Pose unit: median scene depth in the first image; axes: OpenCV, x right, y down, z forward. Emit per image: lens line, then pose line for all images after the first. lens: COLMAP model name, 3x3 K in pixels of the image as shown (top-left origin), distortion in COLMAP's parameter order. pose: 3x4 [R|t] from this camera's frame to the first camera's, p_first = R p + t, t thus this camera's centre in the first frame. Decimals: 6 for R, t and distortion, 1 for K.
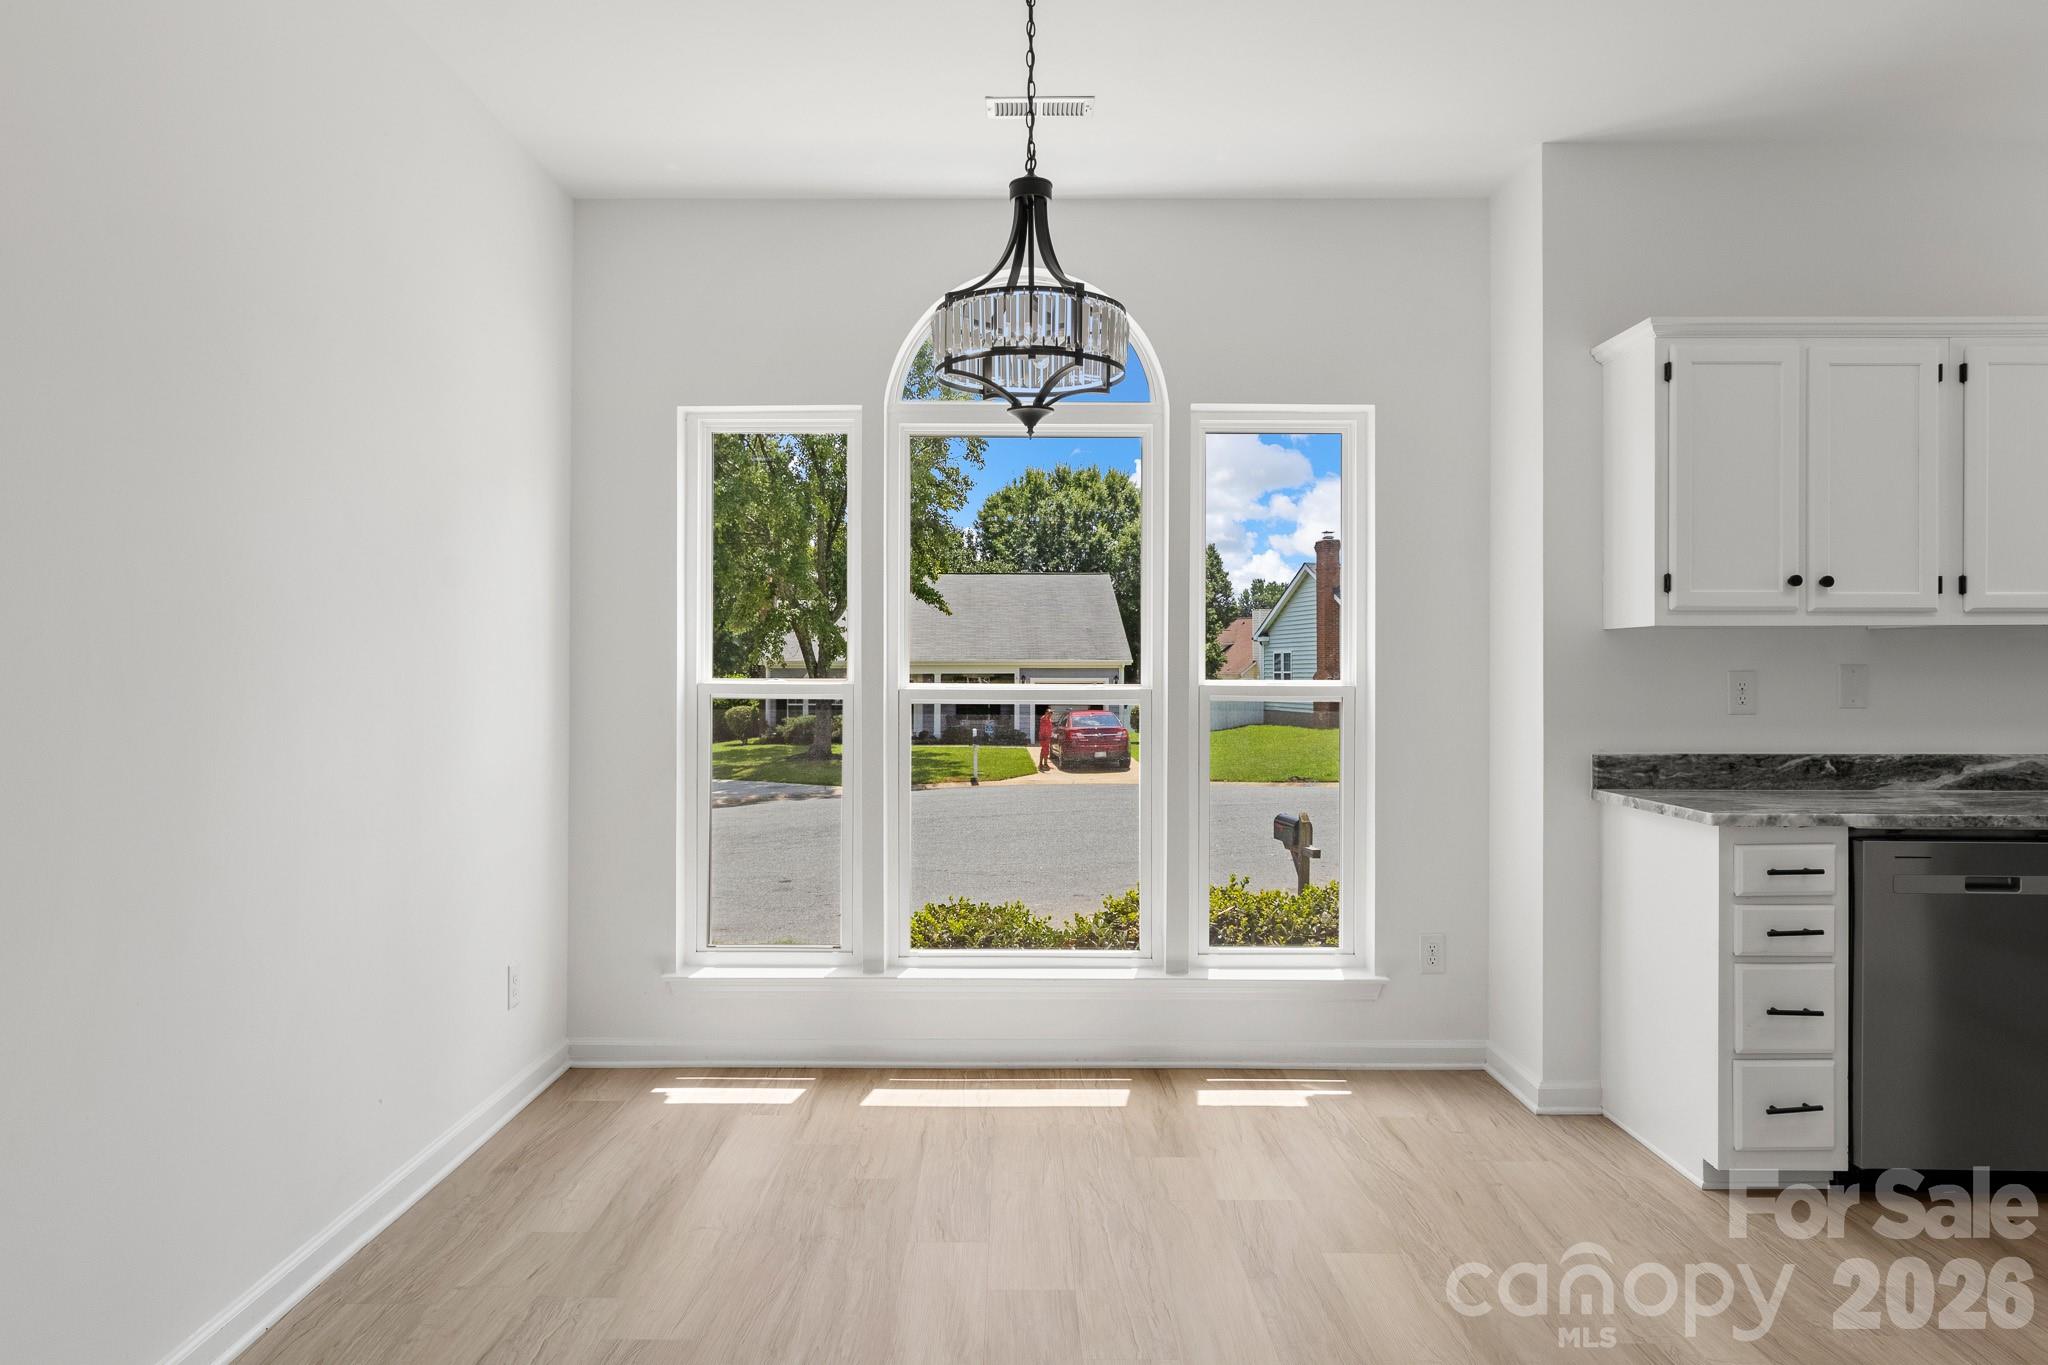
lens RADIAL K [[1291.2, 0, 1010.9], [0, 1291.2, 664.1], [0, 0, 1]] dist [-0.000533, 0.001513]
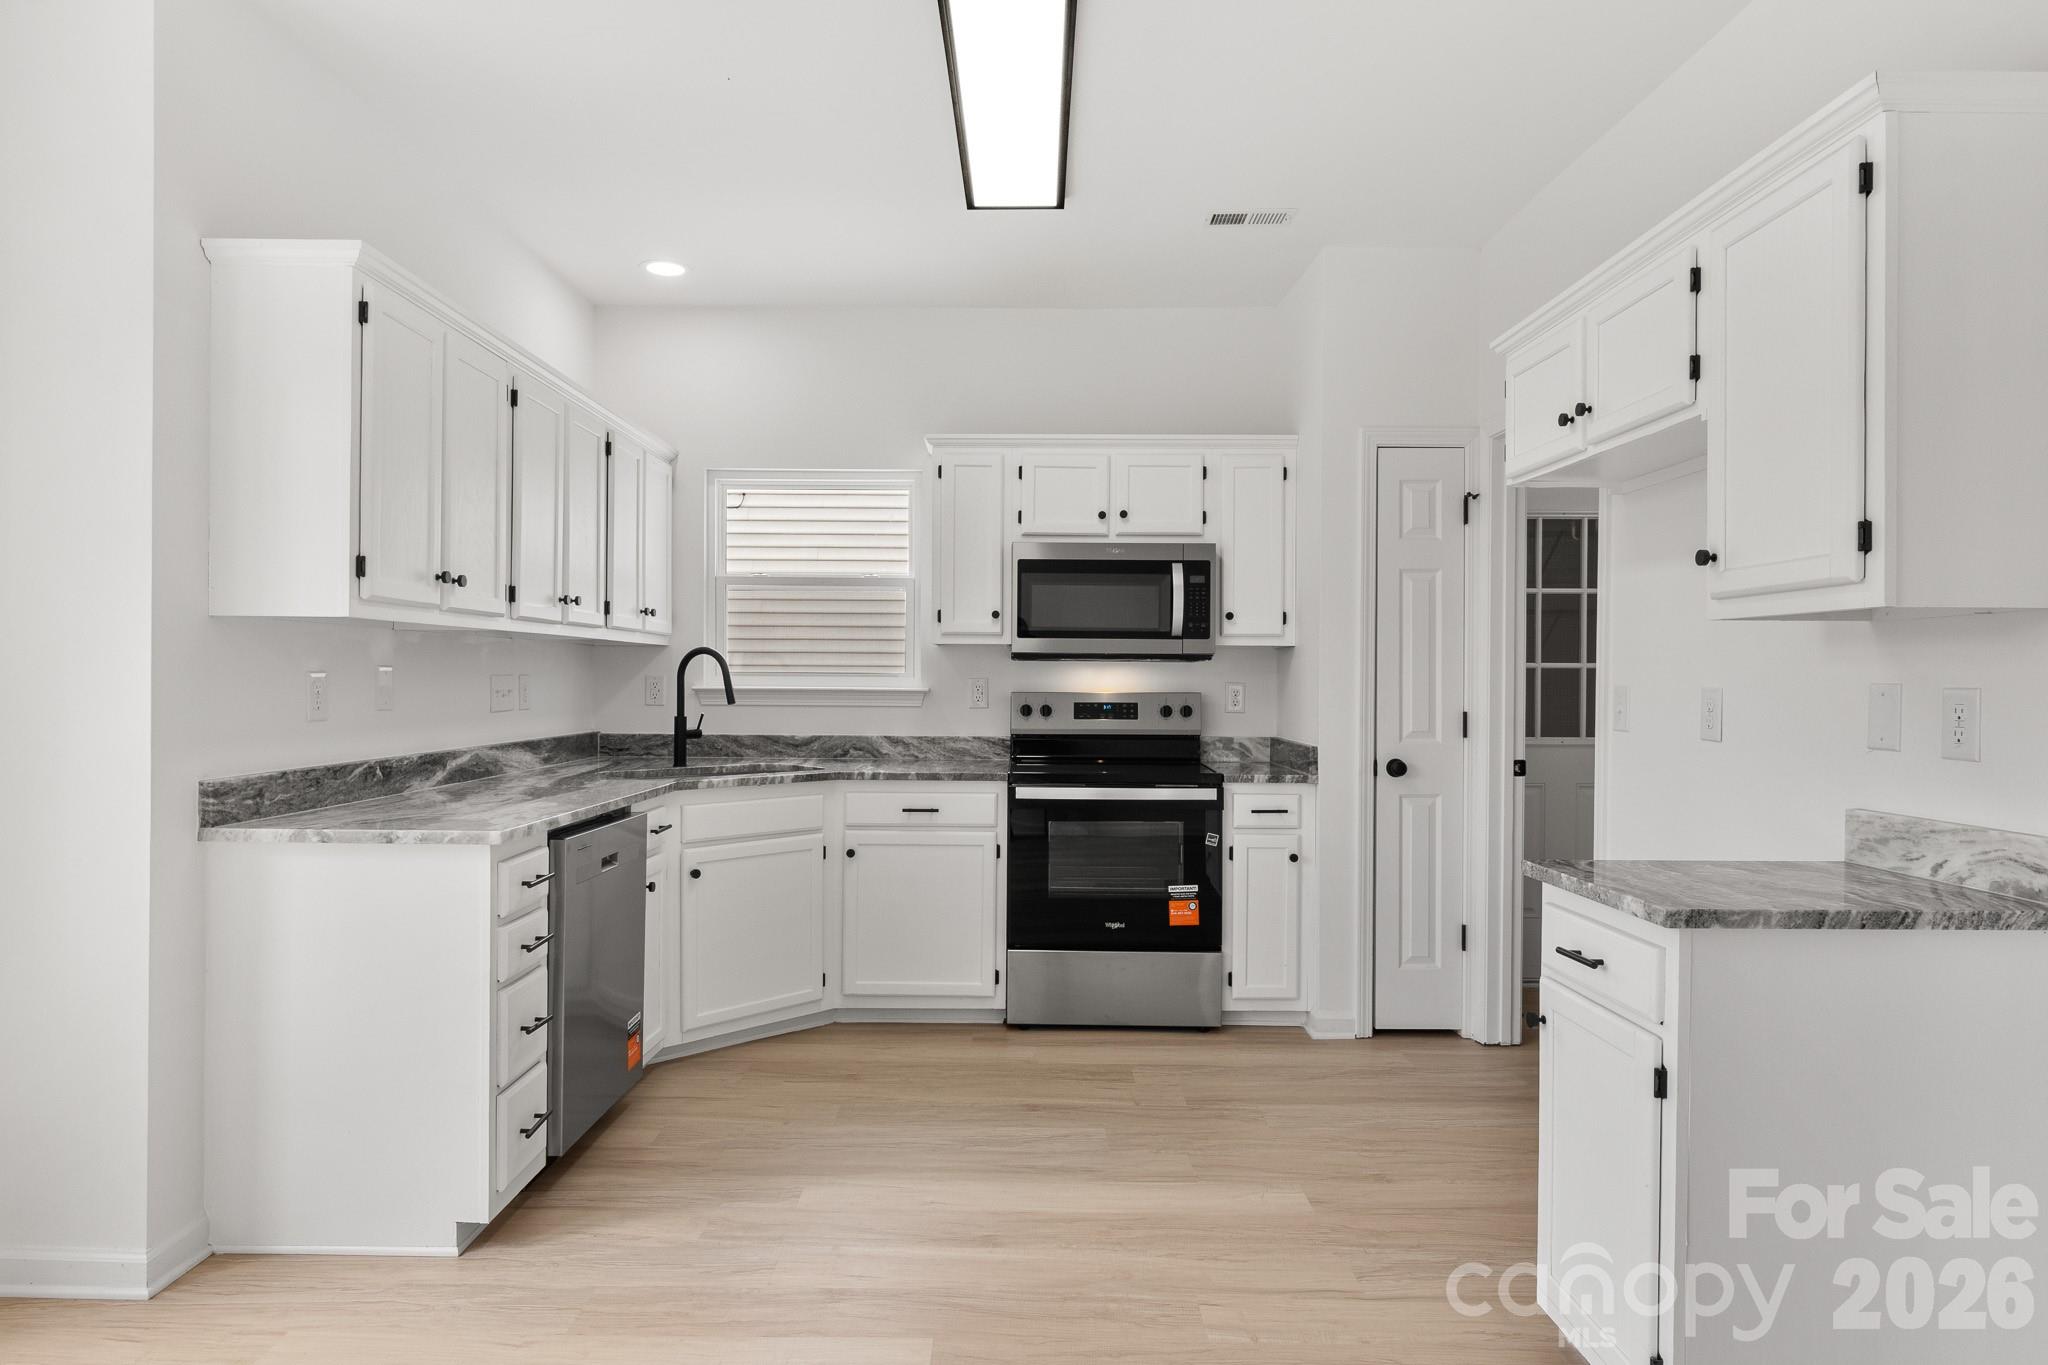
lens RADIAL K [[1185.0, 0, 1010.9], [0, 1185.0, 684.0], [0, 0, 1]] dist [-0.001990, 0.000386]
pose [[0.001514, -0.005043, 0.999986, -0.236169], [-0.015765, 0.999863, 0.005066, 0.002405], [-0.999875, -0.015773, 0.001434, 0.534650]]
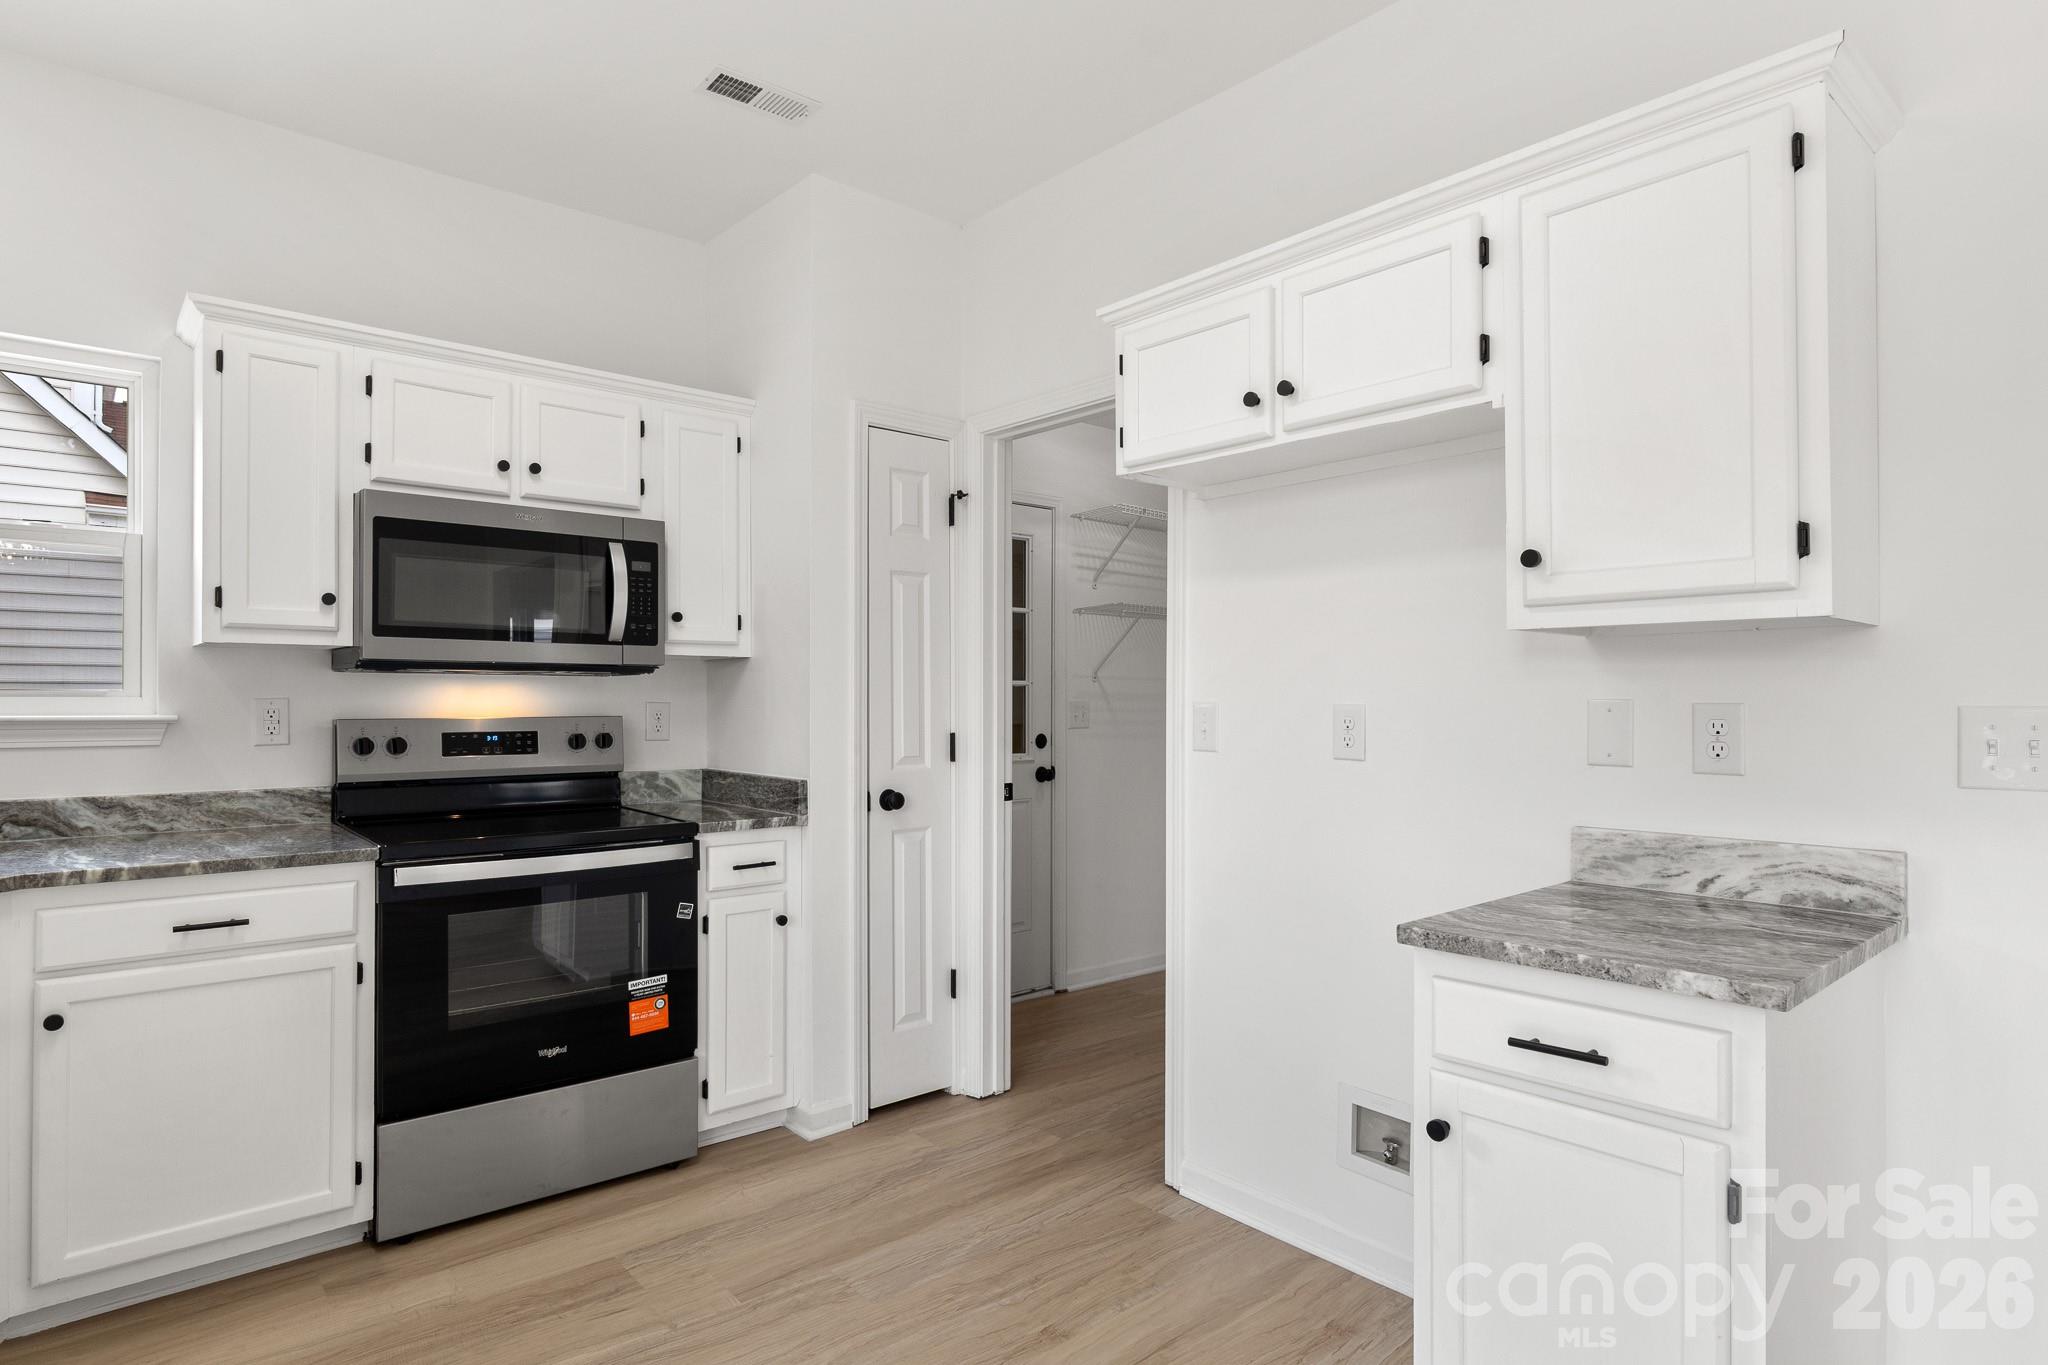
lens RADIAL K [[1104.8, 0, 1011.8], [0, 1104.8, 693.0], [0, 0, 1]] dist [-0.004797, -0.000129]
pose [[-0.651760, 0.003688, 0.758416, 0.141931], [-0.008402, 0.999892, -0.012083, 0.004352], [-0.758378, -0.014248, -0.651659, 0.686157]]
